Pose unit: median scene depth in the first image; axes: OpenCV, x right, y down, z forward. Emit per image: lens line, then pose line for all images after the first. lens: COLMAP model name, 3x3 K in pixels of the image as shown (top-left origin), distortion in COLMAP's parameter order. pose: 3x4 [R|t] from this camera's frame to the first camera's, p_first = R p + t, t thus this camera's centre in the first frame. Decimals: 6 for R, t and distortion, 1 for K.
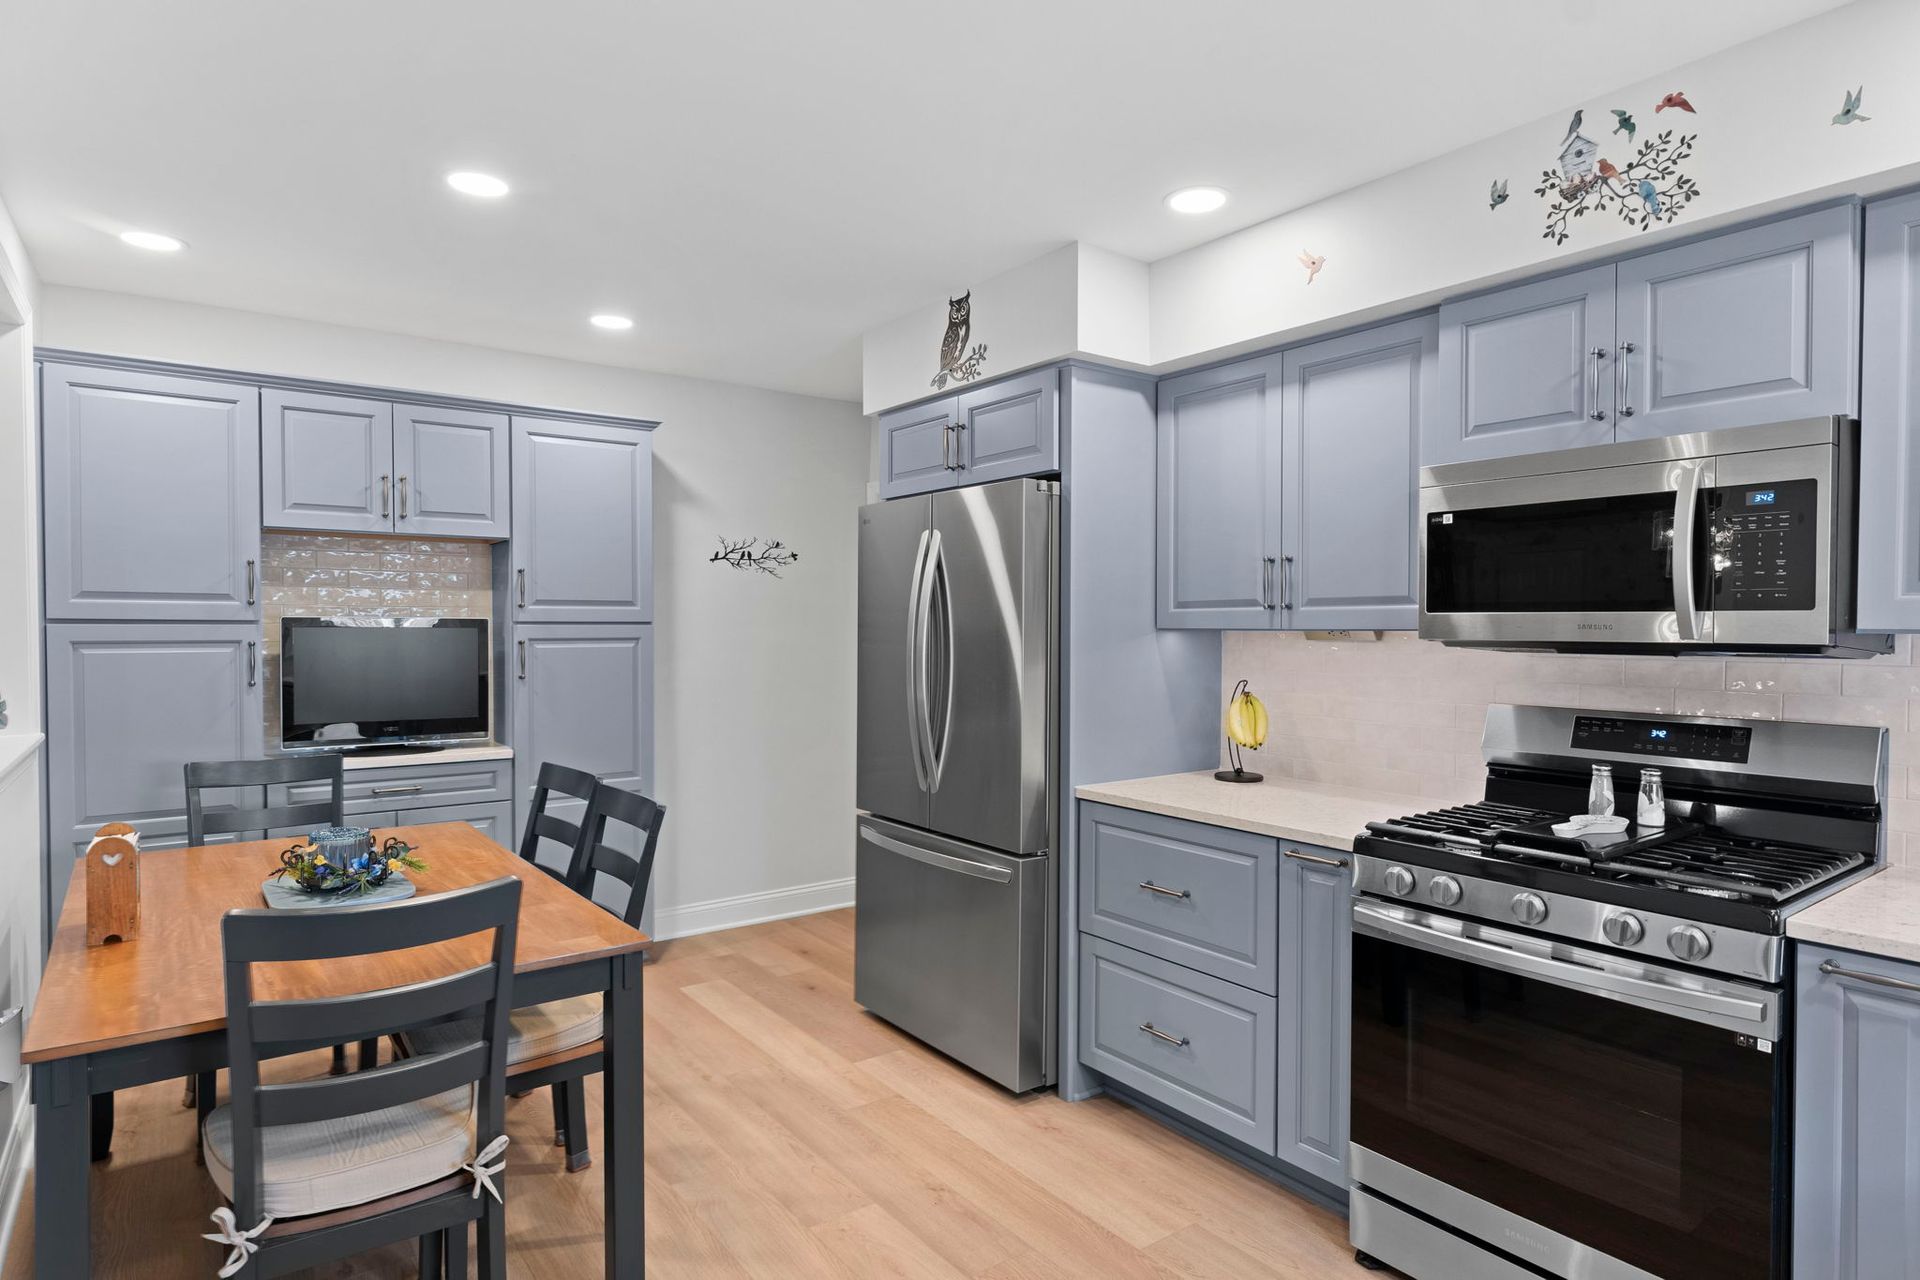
lens RADIAL K [[1062.9, 0, 960.0], [0, 1062.9, 640.0], [0, 0, 1]] dist [-0.000644, 0.001103]
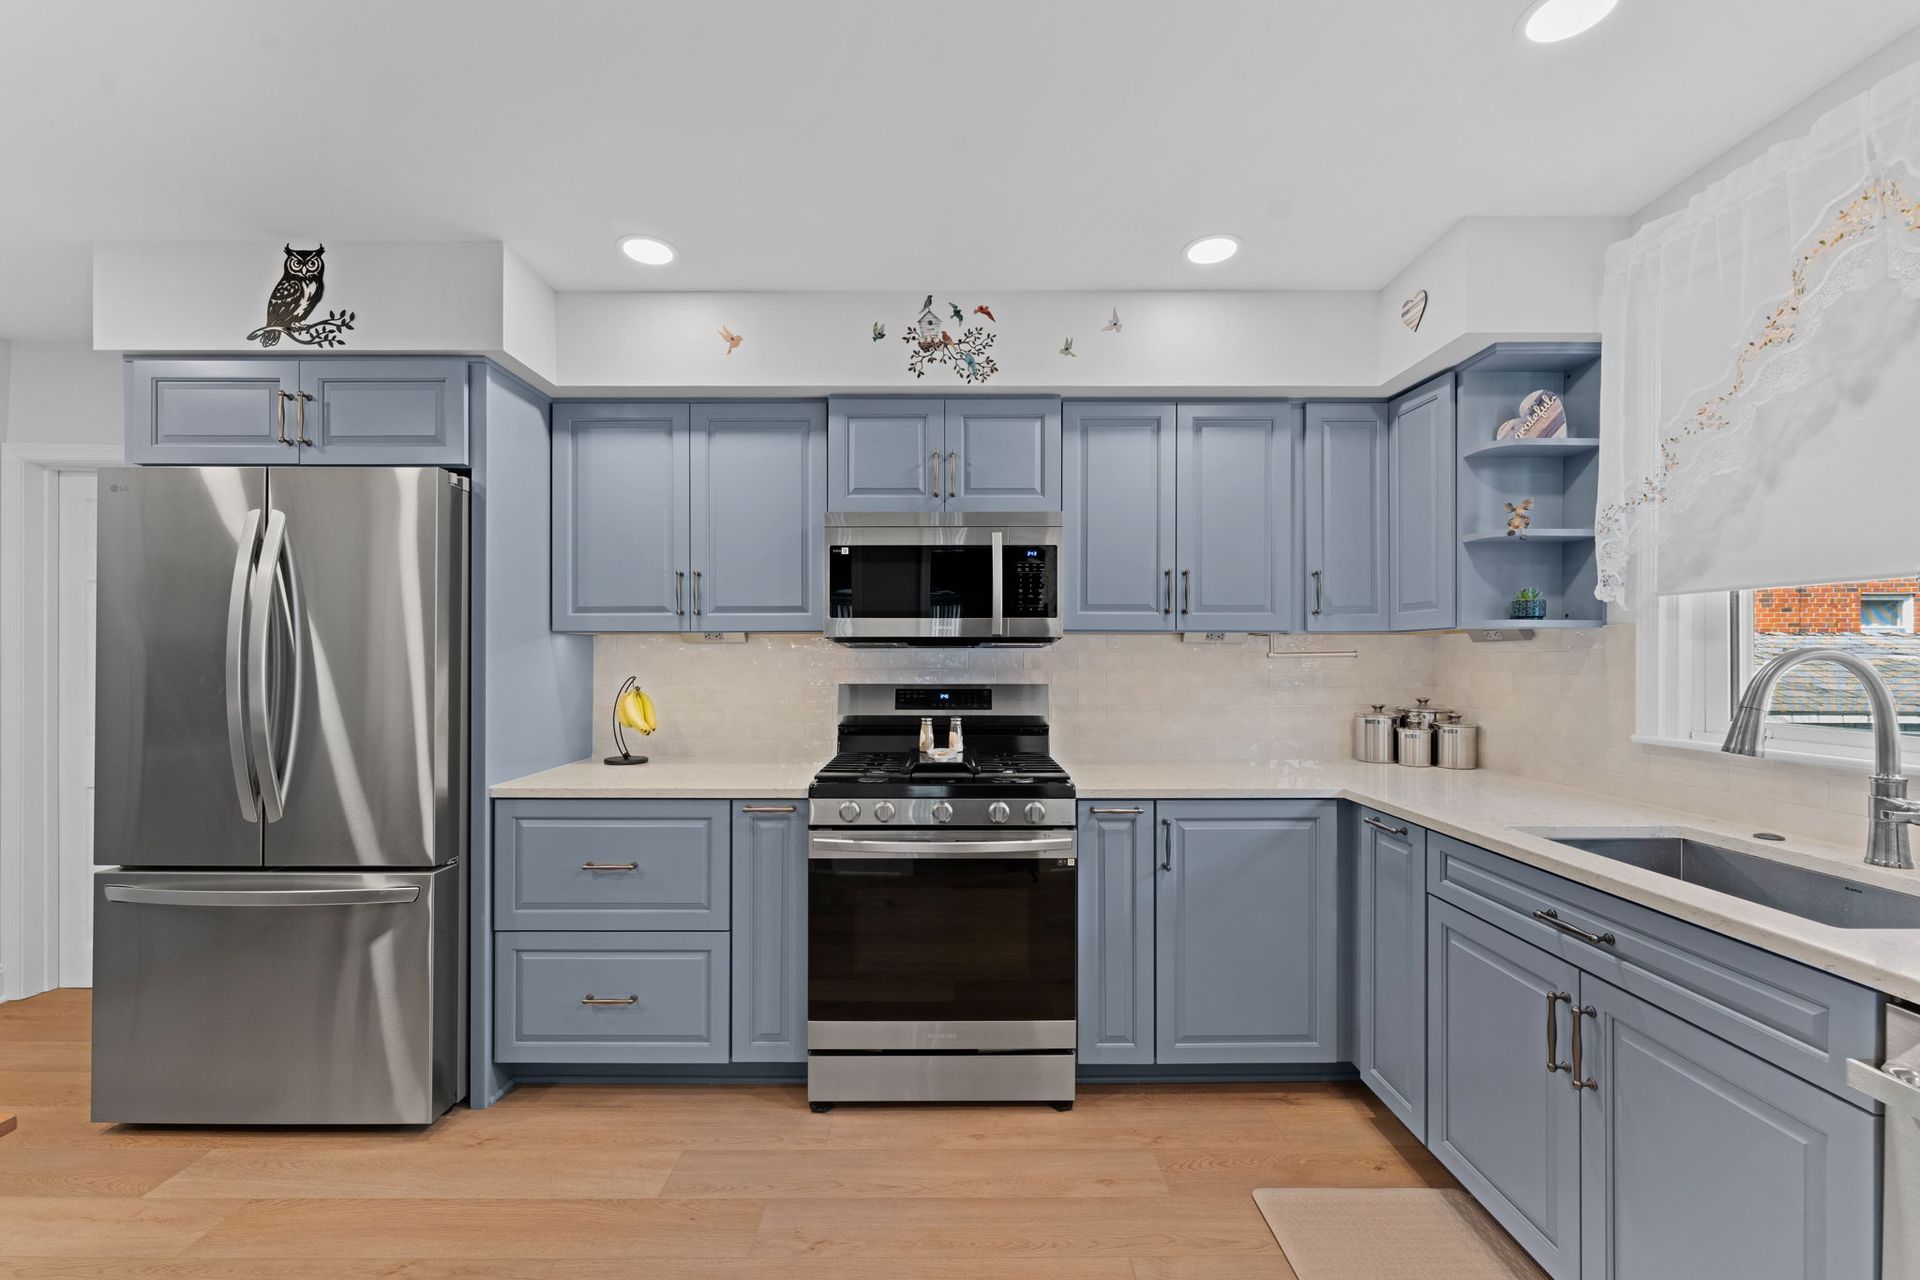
lens RADIAL K [[770.3, 0, 955.7], [0, 770.3, 656.0], [0, 0, 1]] dist [0.000501, 0.000060]
pose [[0.593554, -0.001055, 0.804793, -0.219649], [0.012907, 0.999883, -0.008208, 0.028095], [-0.804691, 0.015259, 0.593498, 0.225816]]
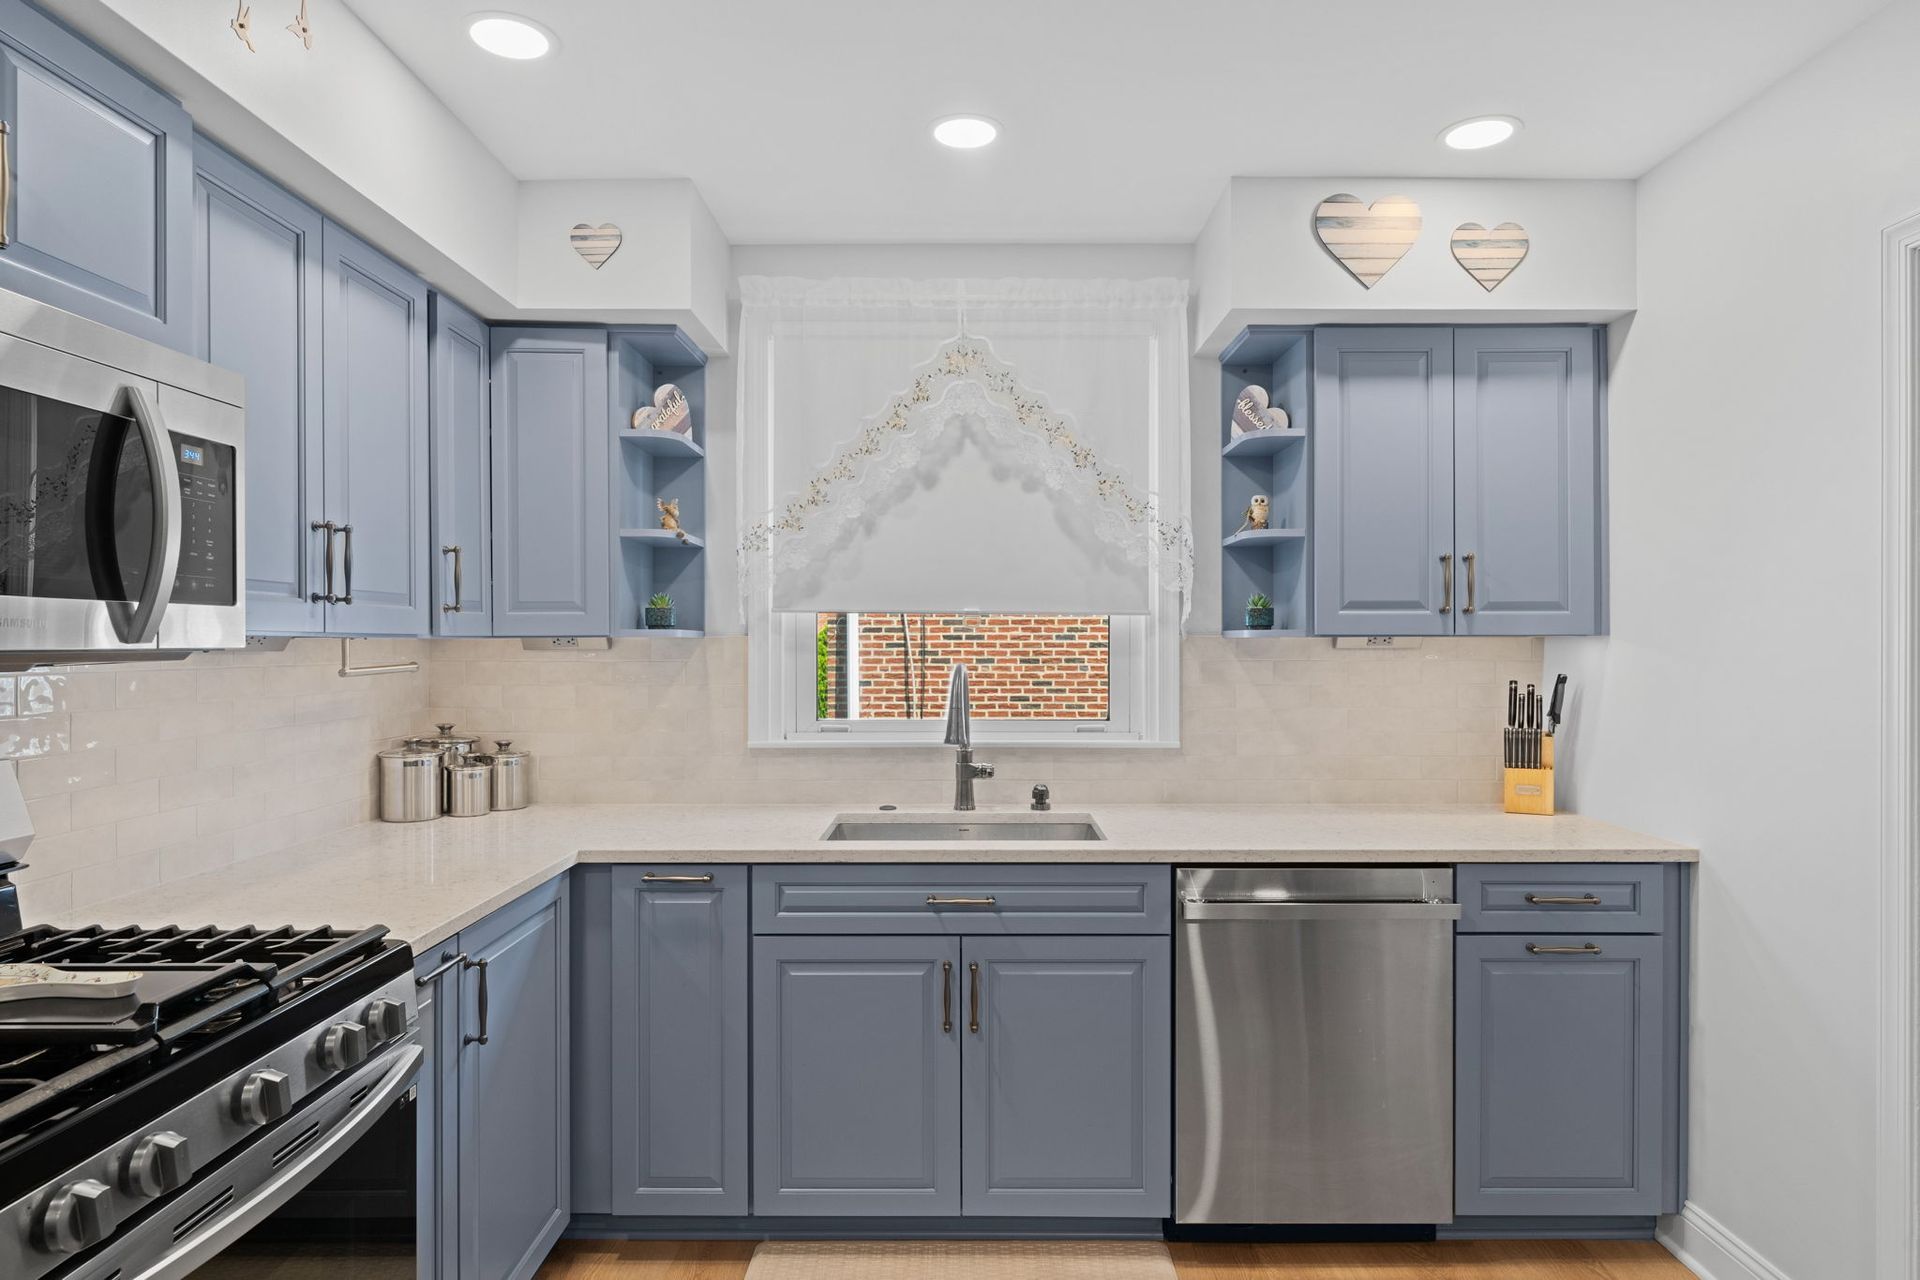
lens RADIAL K [[1106.2, 0, 969.6], [0, 1106.2, 644.5], [0, 0, 1]] dist [-0.001430, -0.001259]
pose [[-0.802154, -0.003606, 0.597106, -0.102269], [0.007379, 0.999846, 0.015950, -0.005089], [-0.597071, 0.017200, -0.802004, 0.840156]]
